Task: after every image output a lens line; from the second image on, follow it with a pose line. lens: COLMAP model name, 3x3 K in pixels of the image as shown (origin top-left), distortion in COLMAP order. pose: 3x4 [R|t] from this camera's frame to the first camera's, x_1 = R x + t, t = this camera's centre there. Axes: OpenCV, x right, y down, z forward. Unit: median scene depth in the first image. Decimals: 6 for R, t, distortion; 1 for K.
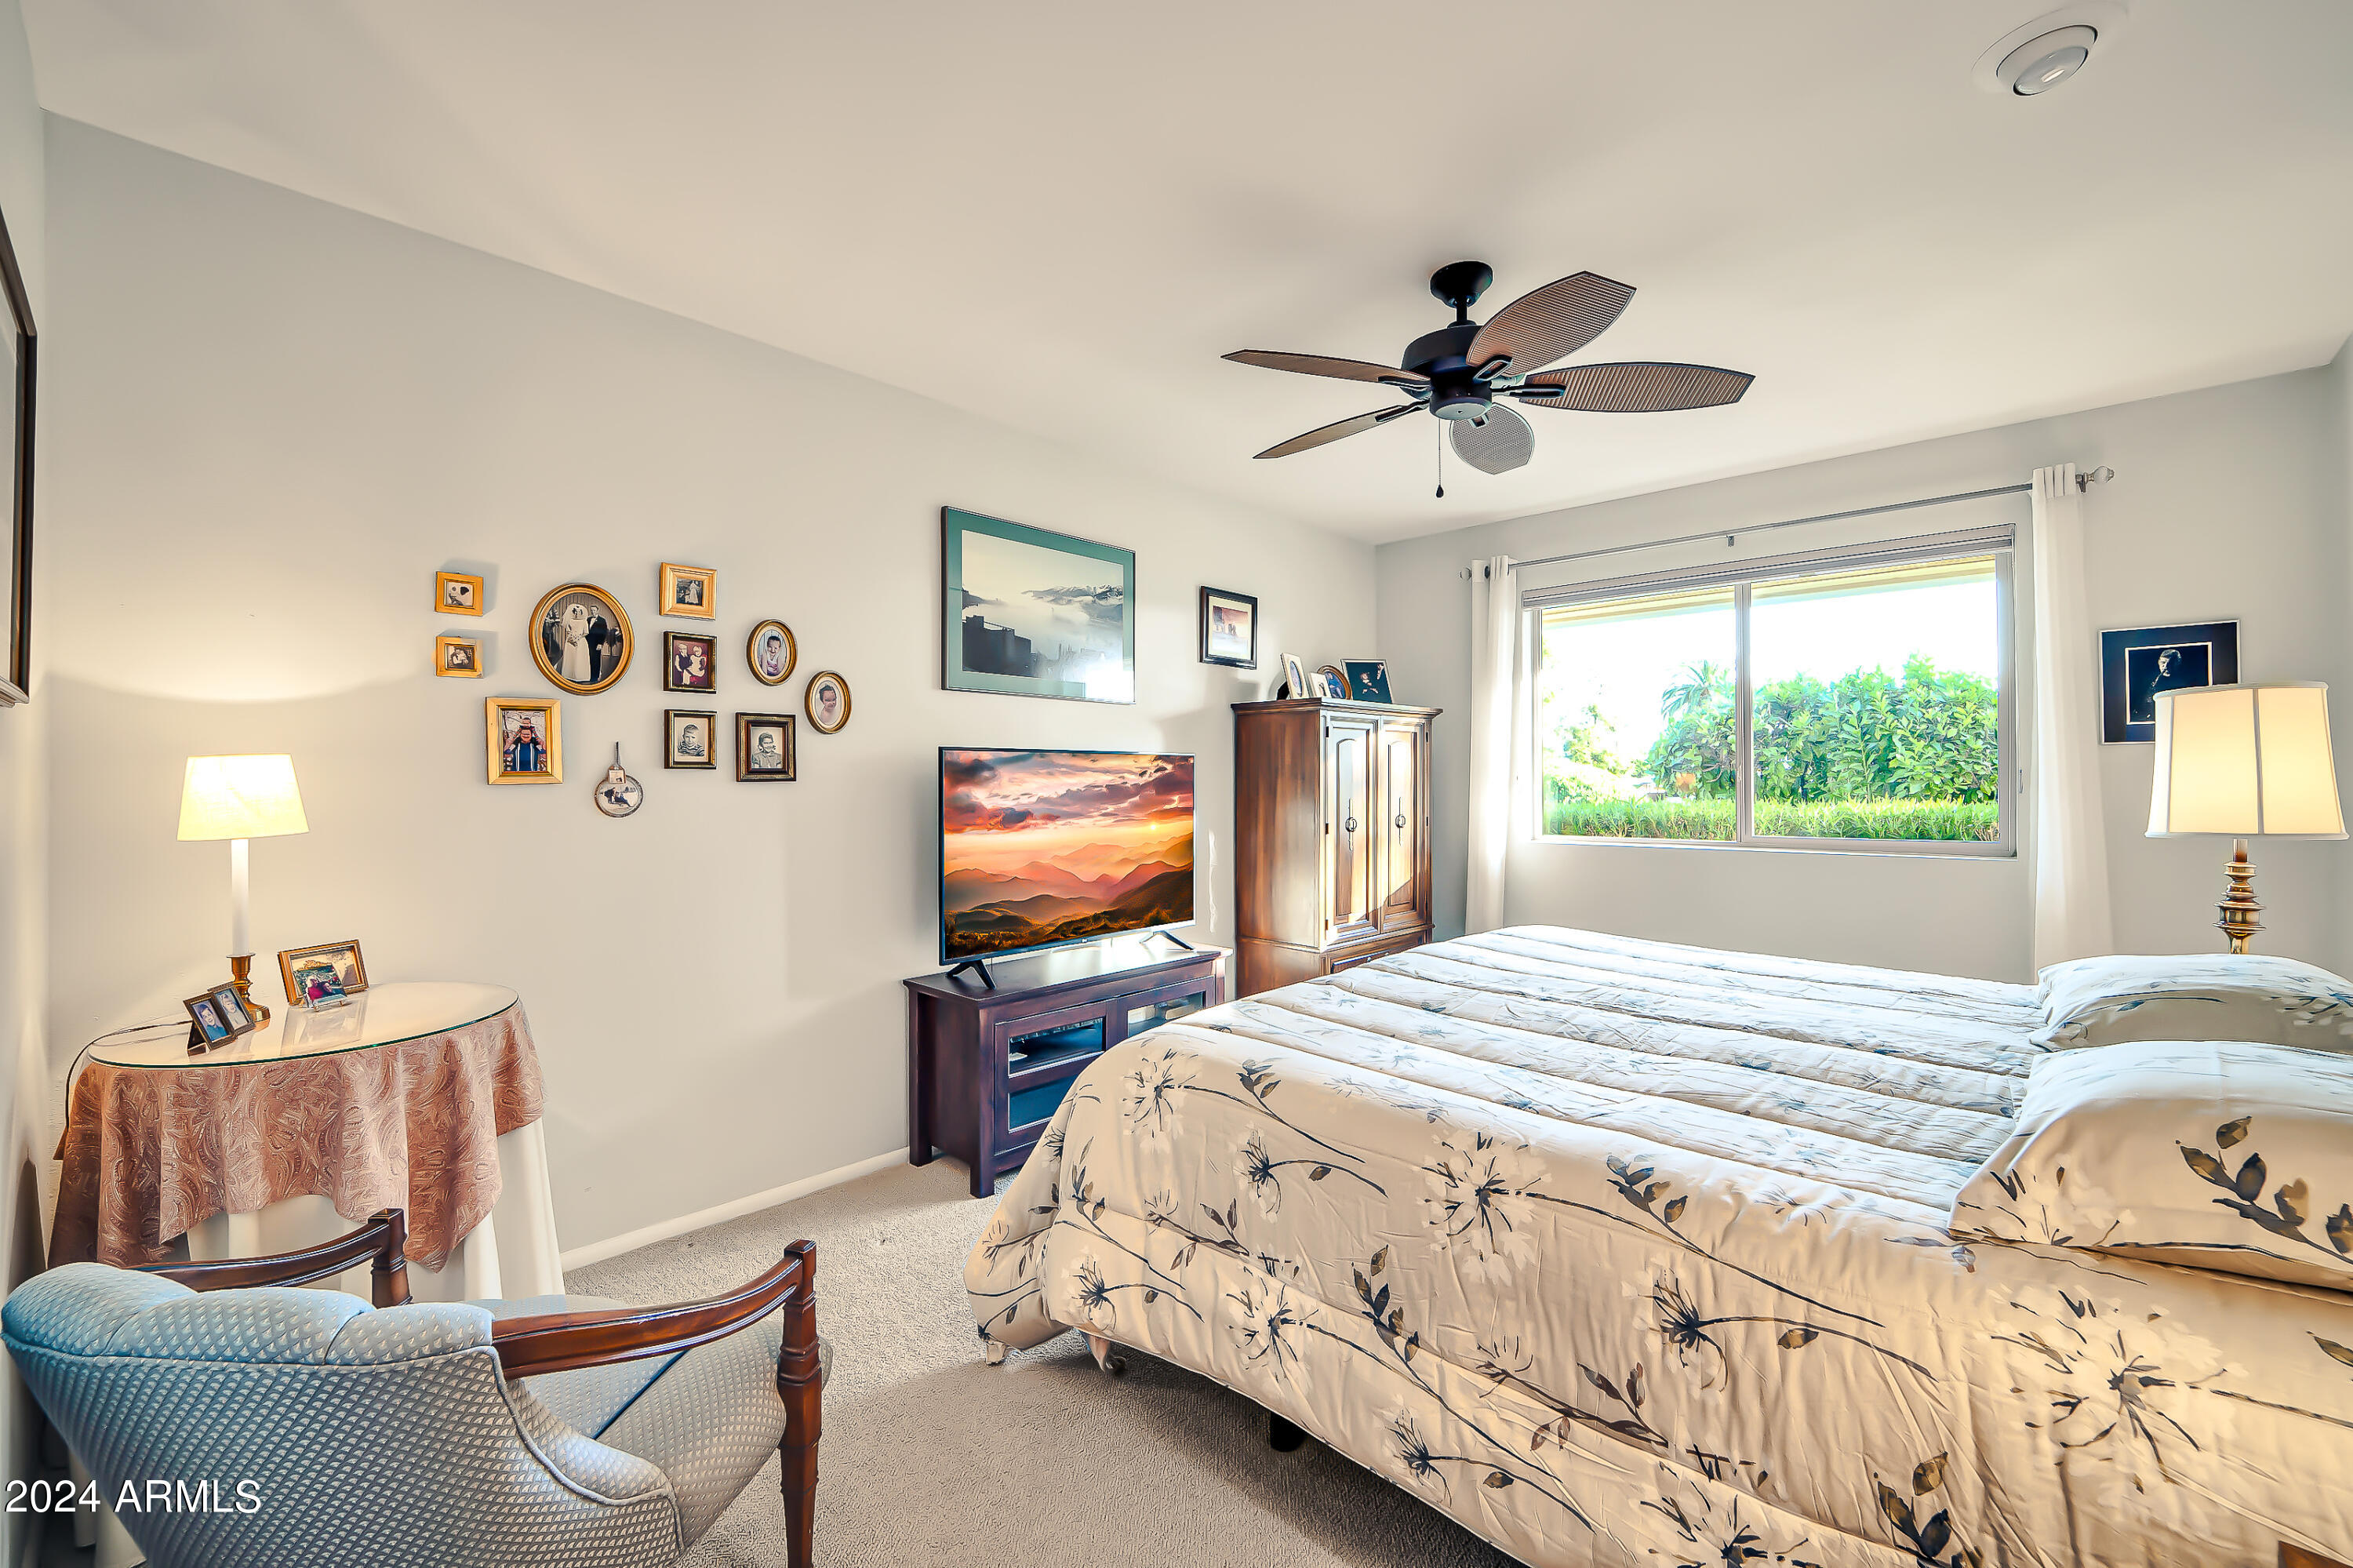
lens RADIAL K [[957.2, 0, 1176.5], [0, 957.2, 784.0], [0, 0, 1]] dist [-0.023038, -0.000169]
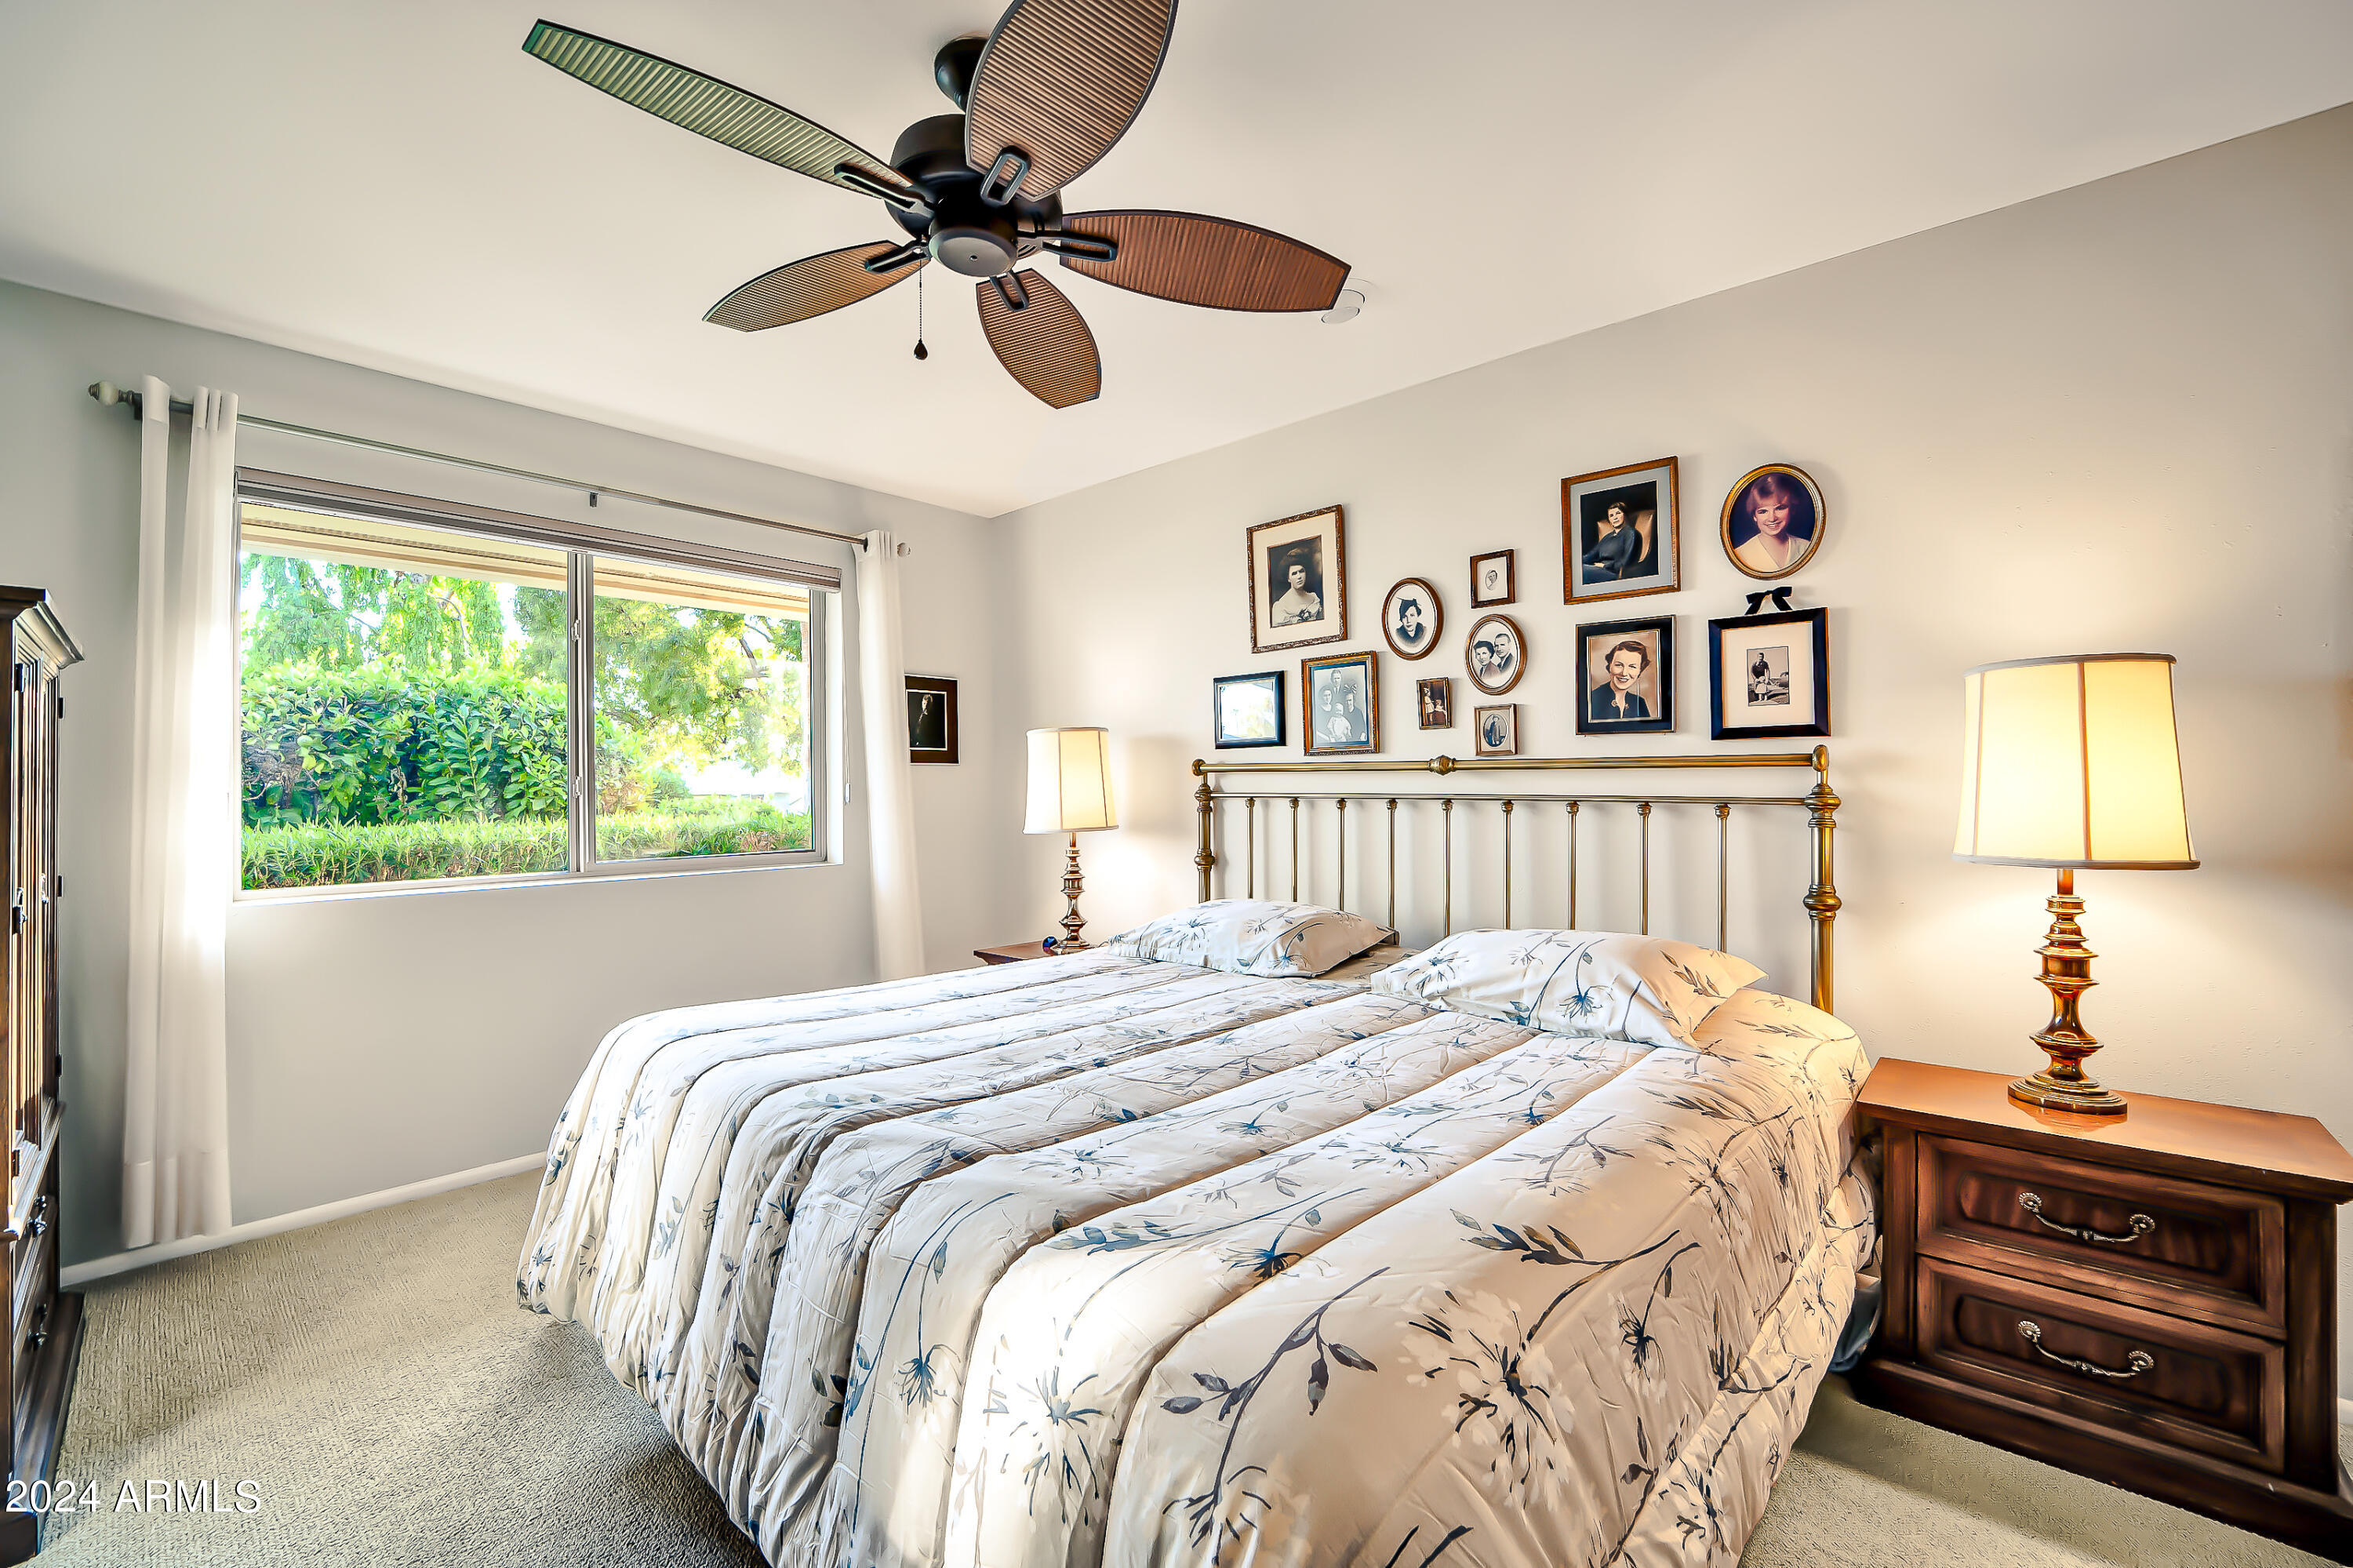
lens RADIAL K [[957.2, 0, 1176.5], [0, 957.2, 784.0], [0, 0, 1]] dist [-0.023038, -0.000169]
pose [[-0.004934, 0.005328, 0.999974, -0.462535], [0.011985, 0.999914, -0.005268, -0.006531], [-0.999916, 0.011959, -0.004997, 1.016620]]
